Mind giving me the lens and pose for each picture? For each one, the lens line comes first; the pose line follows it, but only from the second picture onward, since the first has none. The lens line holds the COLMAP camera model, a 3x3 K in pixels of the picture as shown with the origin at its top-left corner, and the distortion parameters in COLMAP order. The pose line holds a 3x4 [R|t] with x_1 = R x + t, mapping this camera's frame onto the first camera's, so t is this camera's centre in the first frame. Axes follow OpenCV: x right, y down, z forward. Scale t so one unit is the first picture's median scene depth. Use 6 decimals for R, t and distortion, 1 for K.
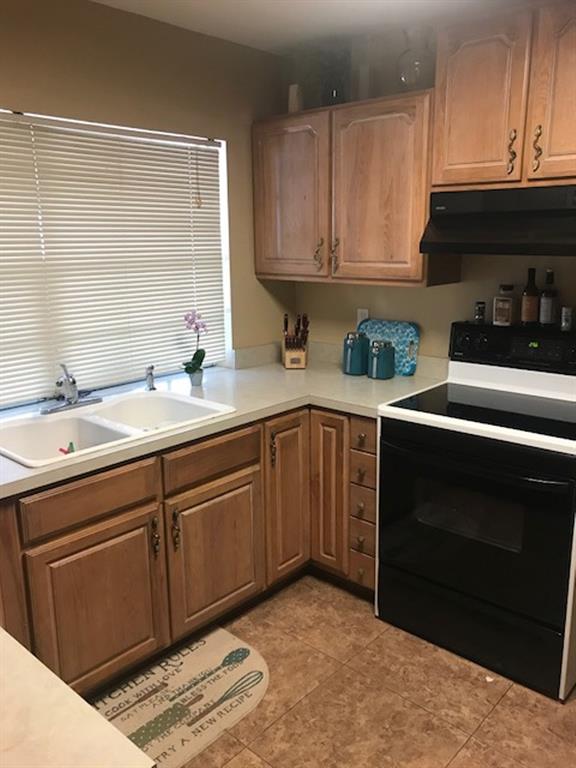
lens RADIAL K [[633.4, 0, 290.2], [0, 633.4, 382.6], [0, 0, 1]] dist [0.002992, 0.007871]
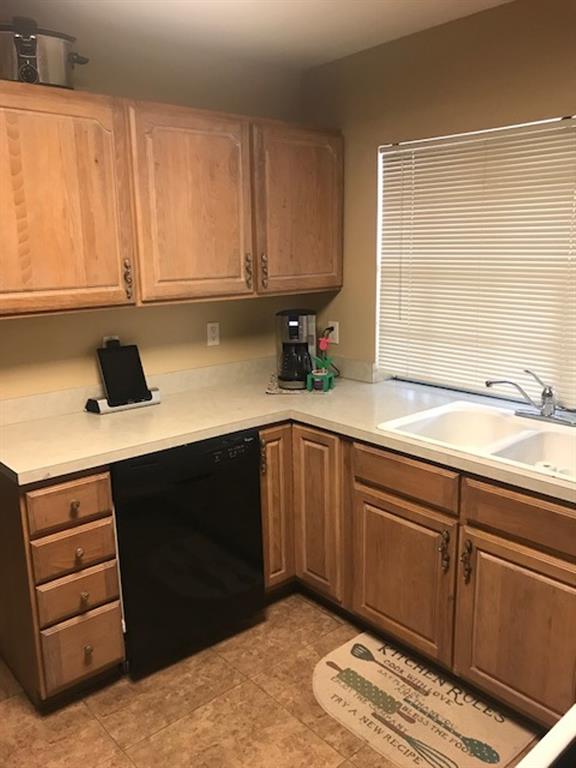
lens RADIAL K [[633.4, 0, 290.2], [0, 633.4, 384.3], [0, 0, 1]] dist [0.002992, 0.007871]
pose [[-0.136703, 0.223737, -0.965015, 0.703075], [-0.201489, 0.947517, 0.248222, -0.194684], [0.969904, 0.228373, -0.084448, 0.784360]]
